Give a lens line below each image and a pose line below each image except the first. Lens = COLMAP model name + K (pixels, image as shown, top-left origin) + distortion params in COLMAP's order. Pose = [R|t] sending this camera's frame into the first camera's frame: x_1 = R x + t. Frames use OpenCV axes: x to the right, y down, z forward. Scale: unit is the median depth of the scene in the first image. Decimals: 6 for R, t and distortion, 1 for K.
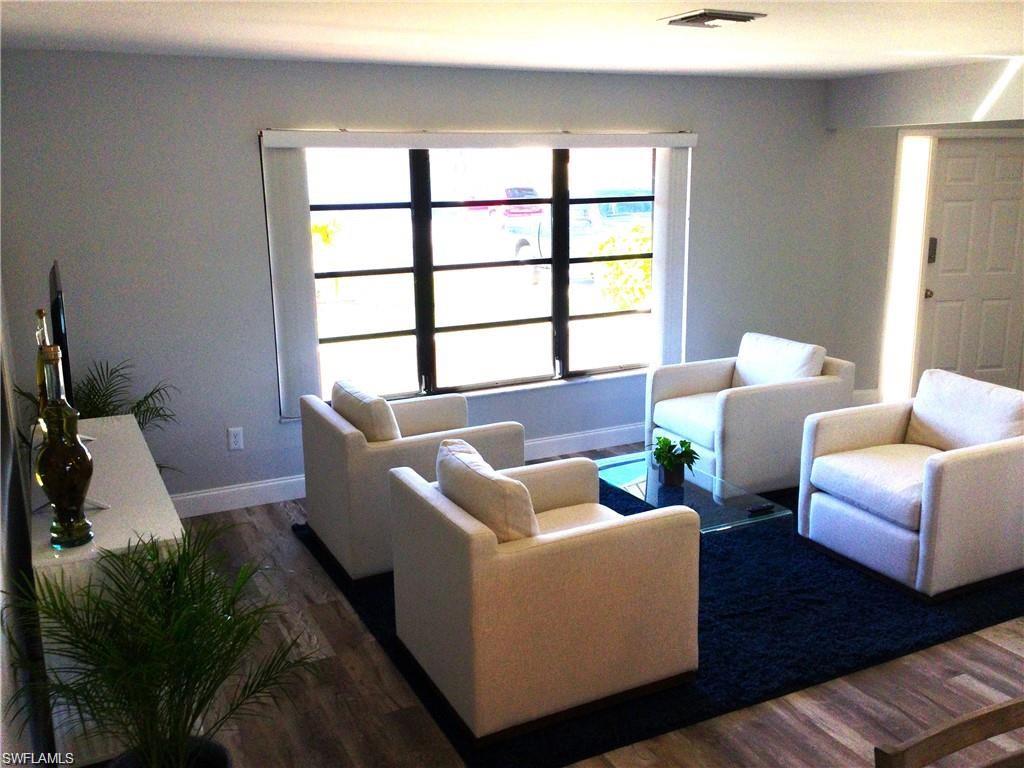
lens RADIAL K [[930.2, 0, 512.0], [0, 930.2, 384.0], [0, 0, 1]] dist [0.122949, -0.199875]
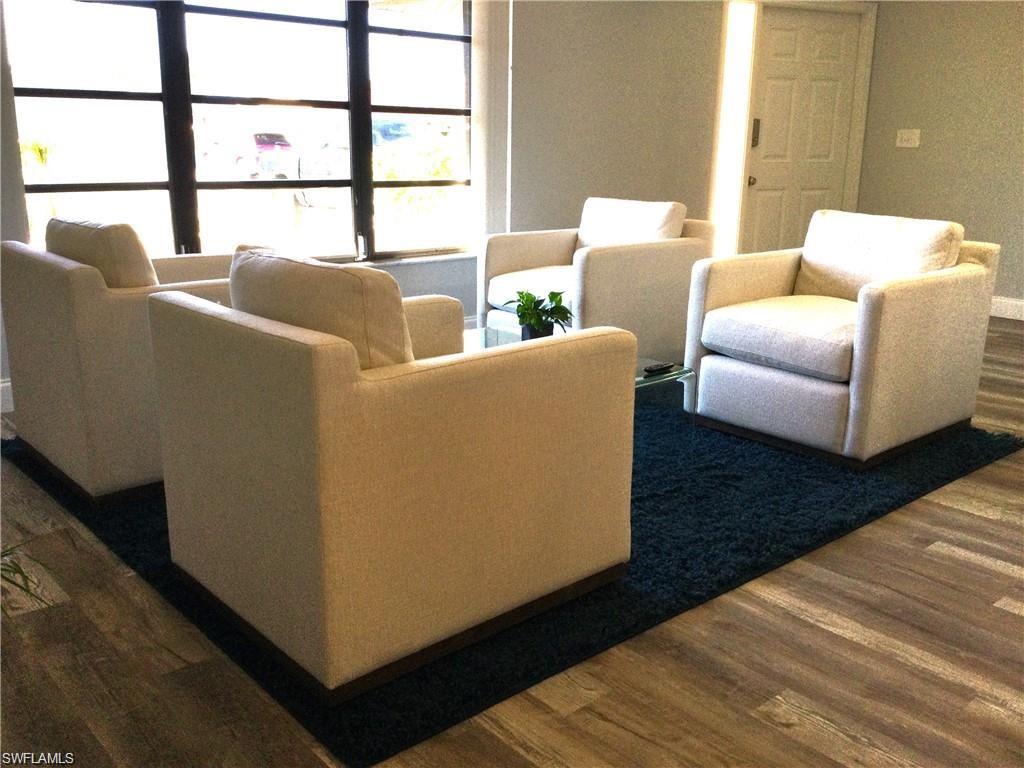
lens RADIAL K [[930.2, 0, 512.0], [0, 930.2, 384.0], [0, 0, 1]] dist [0.122949, -0.199875]
pose [[0.966288, -0.035996, 0.254936, -0.054817], [0.028954, 0.999090, 0.031323, 0.125399], [-0.255831, -0.022886, 0.966451, 0.297613]]
